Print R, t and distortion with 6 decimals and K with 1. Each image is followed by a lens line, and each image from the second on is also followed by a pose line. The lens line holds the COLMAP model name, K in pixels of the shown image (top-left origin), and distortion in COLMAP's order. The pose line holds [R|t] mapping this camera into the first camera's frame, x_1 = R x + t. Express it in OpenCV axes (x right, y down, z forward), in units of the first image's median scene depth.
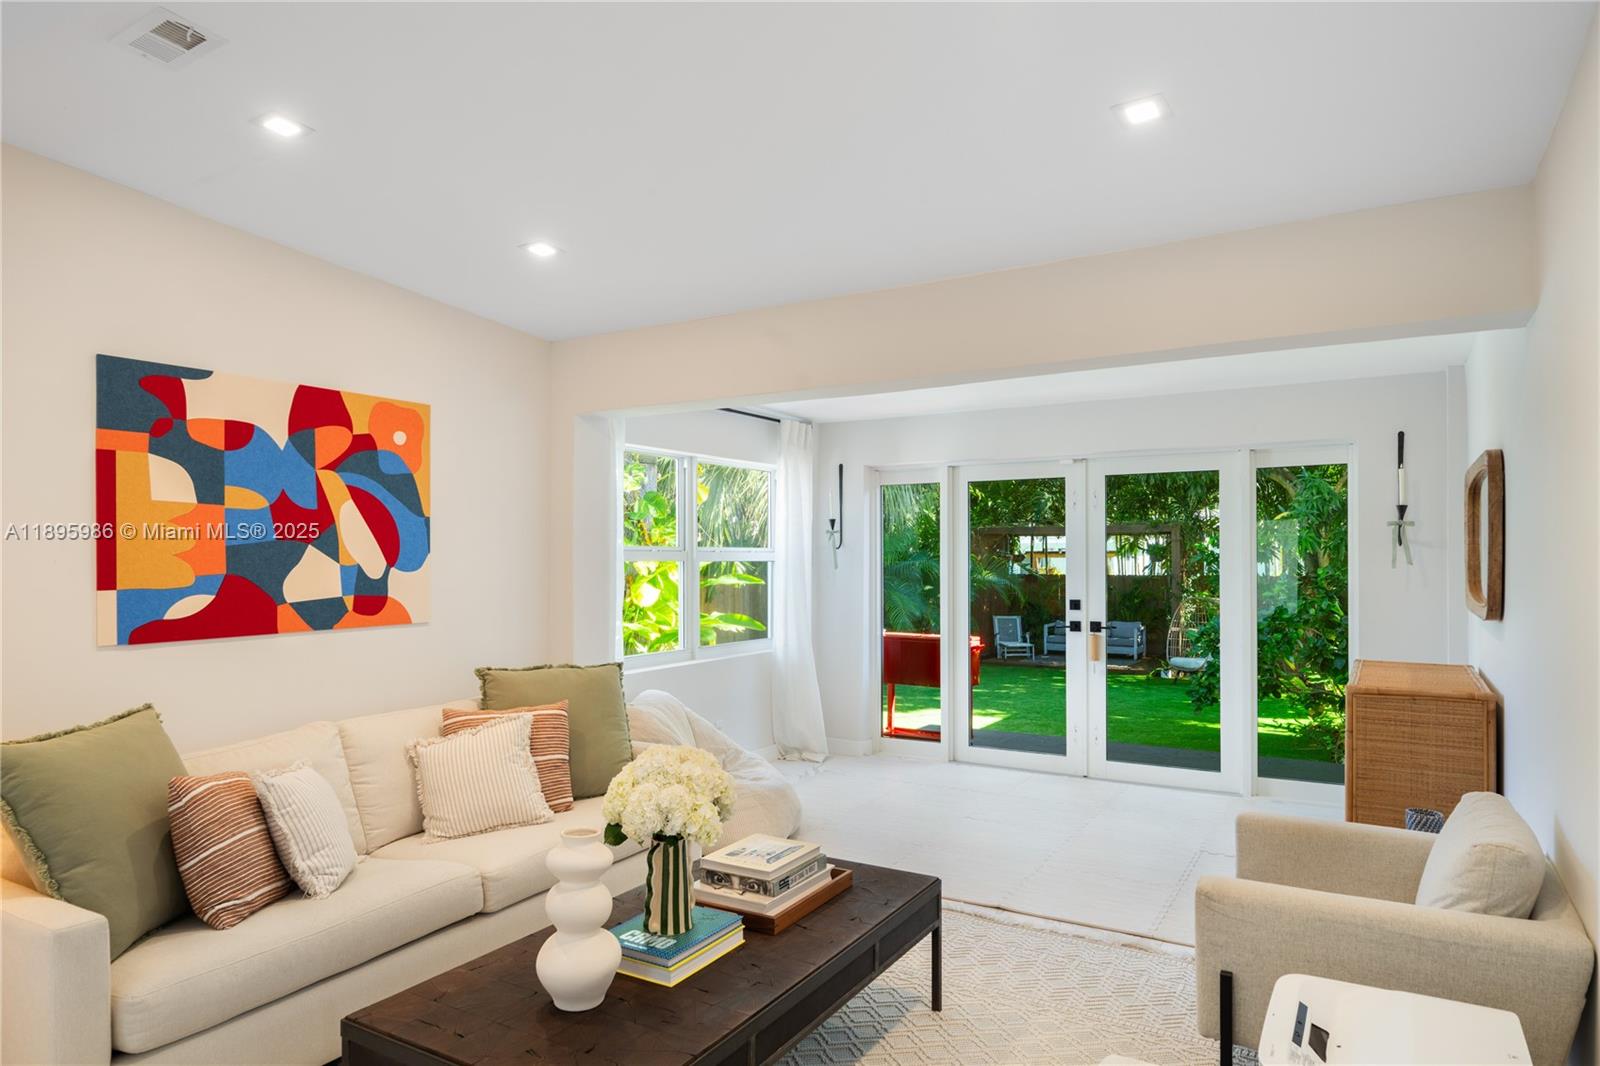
lens RADIAL K [[962.6, 0, 801.5], [0, 962.6, 543.3], [0, 0, 1]] dist [0.007399, 0.000327]
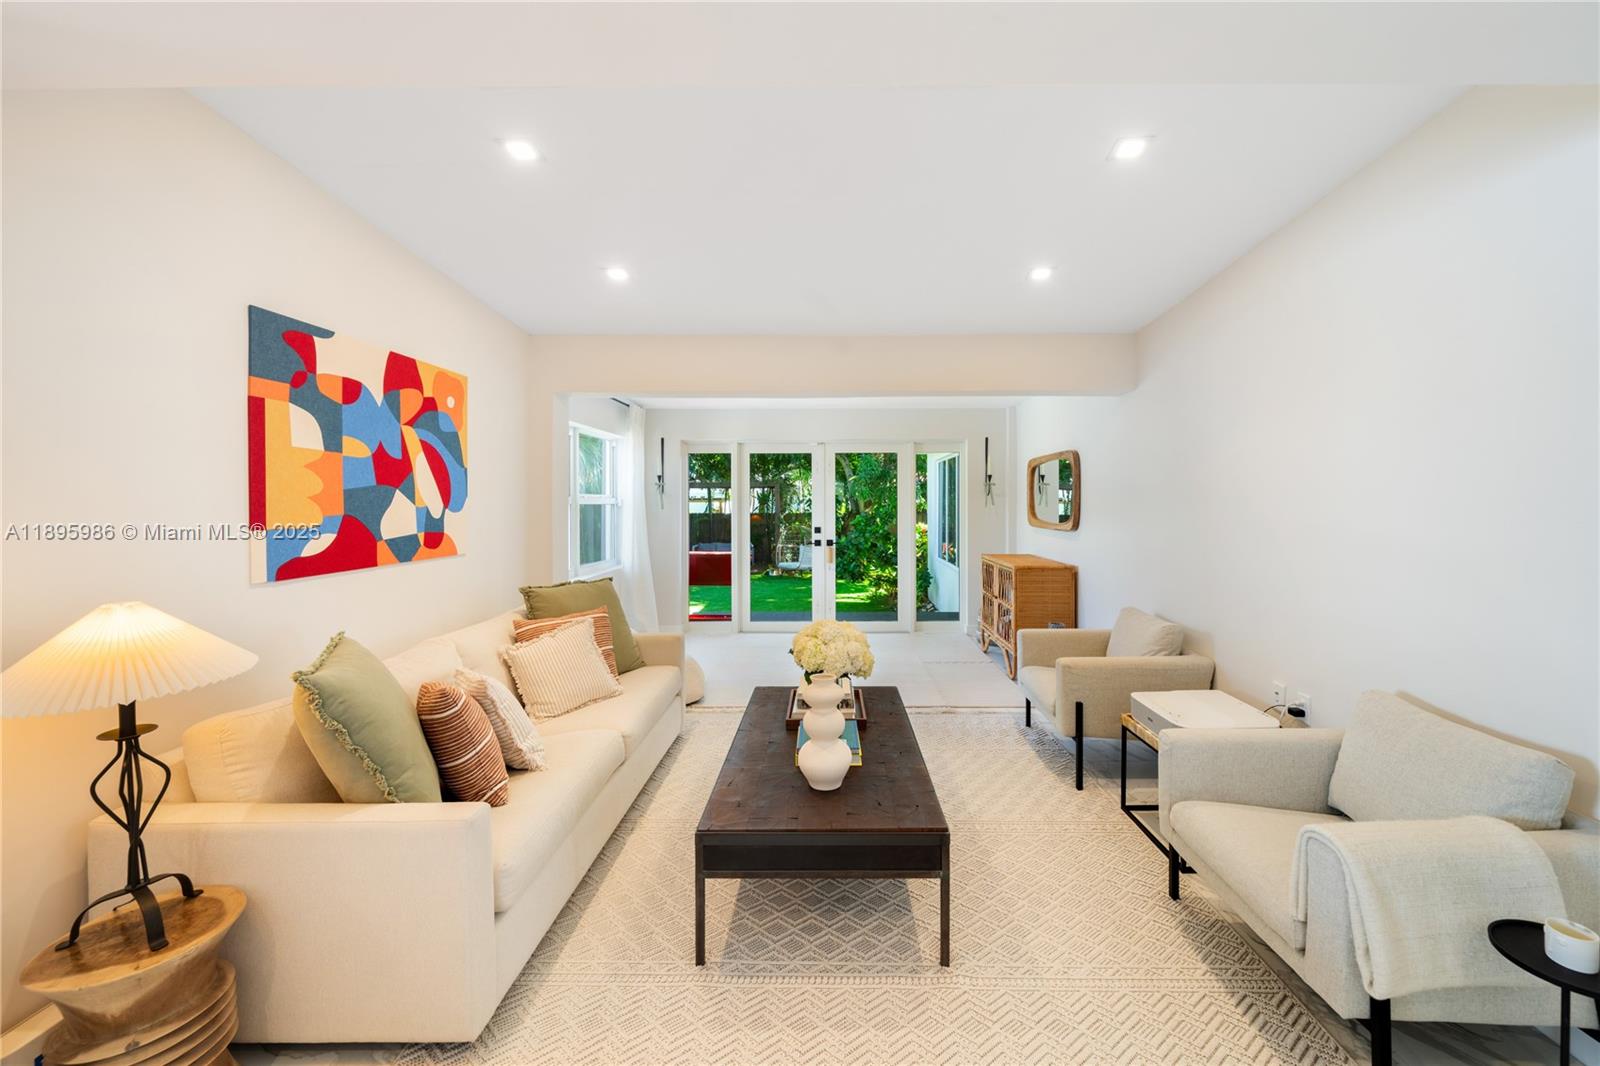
lens RADIAL K [[637.3, 0, 829.2], [0, 637.3, 497.7], [0, 0, 1]] dist [0.004048, 0.000145]
pose [[0.857381, 0.004287, 0.514664, -0.455089], [-0.007958, 0.999956, 0.004929, 0.003527], [-0.514620, -0.008322, 0.857378, 0.070015]]
